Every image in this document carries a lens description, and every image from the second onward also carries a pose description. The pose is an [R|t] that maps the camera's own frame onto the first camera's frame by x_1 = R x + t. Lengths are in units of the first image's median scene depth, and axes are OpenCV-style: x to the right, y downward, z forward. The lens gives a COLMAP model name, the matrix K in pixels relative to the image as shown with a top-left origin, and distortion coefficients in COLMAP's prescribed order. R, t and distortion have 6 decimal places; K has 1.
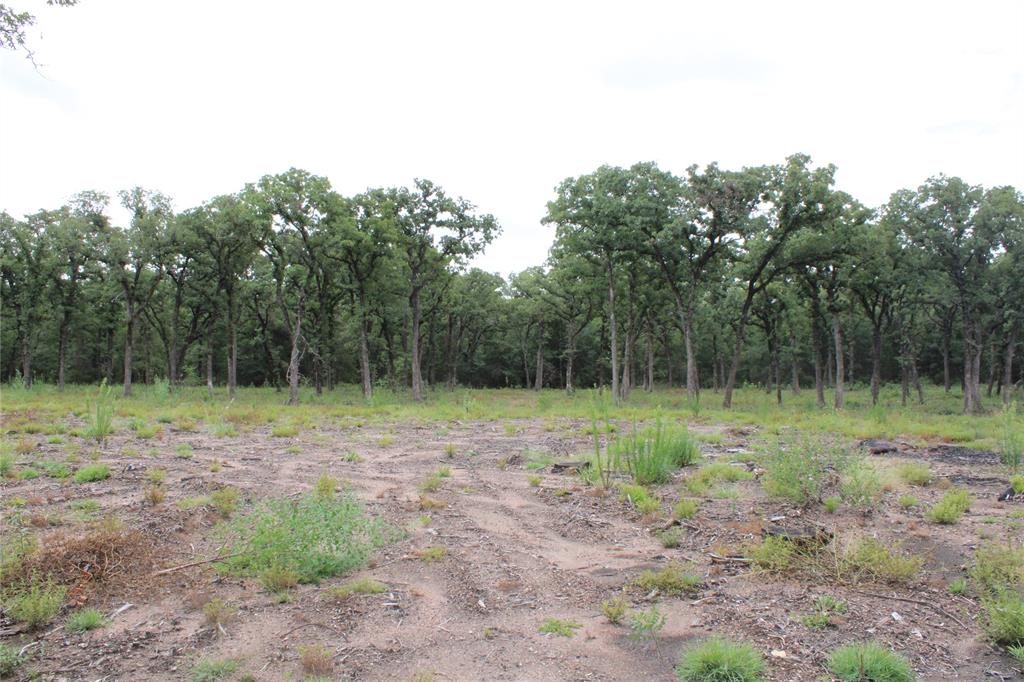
lens RADIAL K [[863.4, 0, 512.4], [0, 863.4, 340.4], [0, 0, 1]] dist [-0.126490, 0.037869]
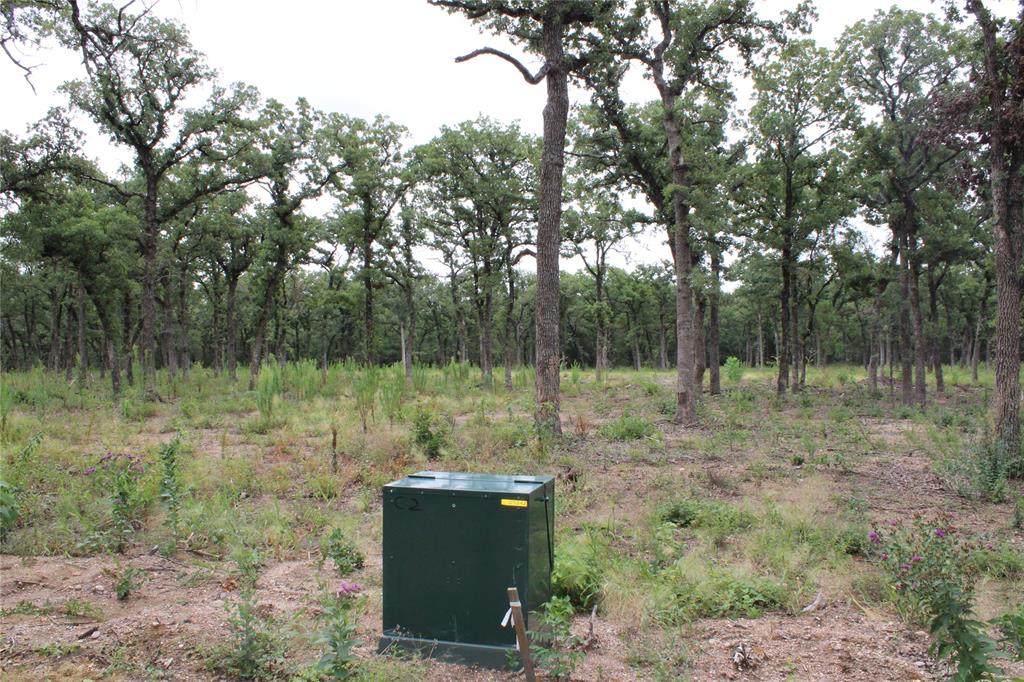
lens RADIAL K [[863.4, 0, 508.6], [0, 863.4, 339.2], [0, 0, 1]] dist [-0.126490, 0.037869]
pose [[0.953616, -0.016379, -0.300580, 0.119647], [0.021801, 0.999654, 0.014696, -0.035631], [0.300235, -0.020567, 0.953643, -0.821269]]
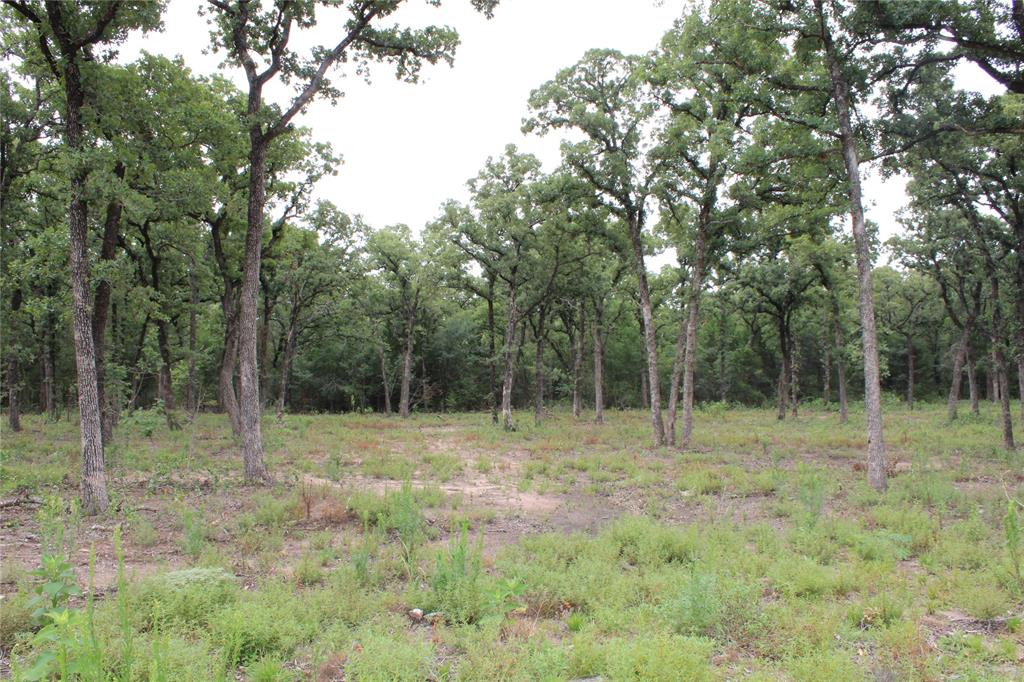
lens RADIAL K [[863.4, 0, 511.9], [0, 863.4, 344.6], [0, 0, 1]] dist [-0.126490, 0.037869]
pose [[0.967570, 0.009491, 0.252423, -0.062204], [-0.005740, 0.999862, -0.015595, 0.016410], [-0.252536, 0.013641, 0.967491, 0.414393]]
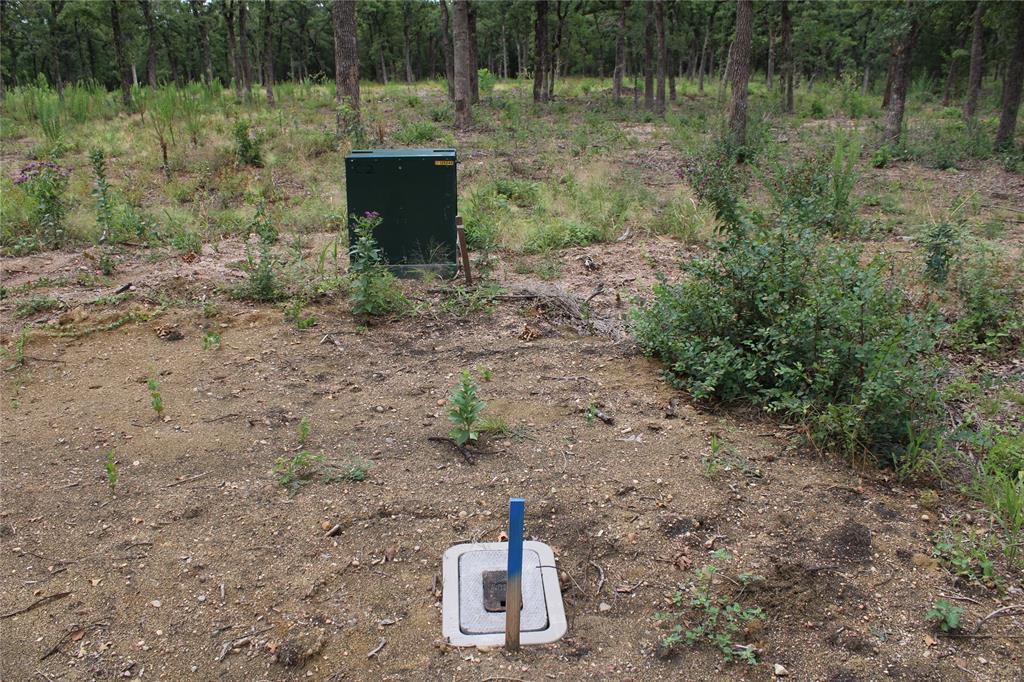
lens RADIAL K [[863.4, 0, 515.0], [0, 863.4, 345.7], [0, 0, 1]] dist [-0.126490, 0.037869]
pose [[0.999821, -0.018833, -0.001584, 0.101594], [0.018217, 0.938044, 0.346037, -0.035914], [-0.005031, -0.346004, 0.938220, -0.870471]]
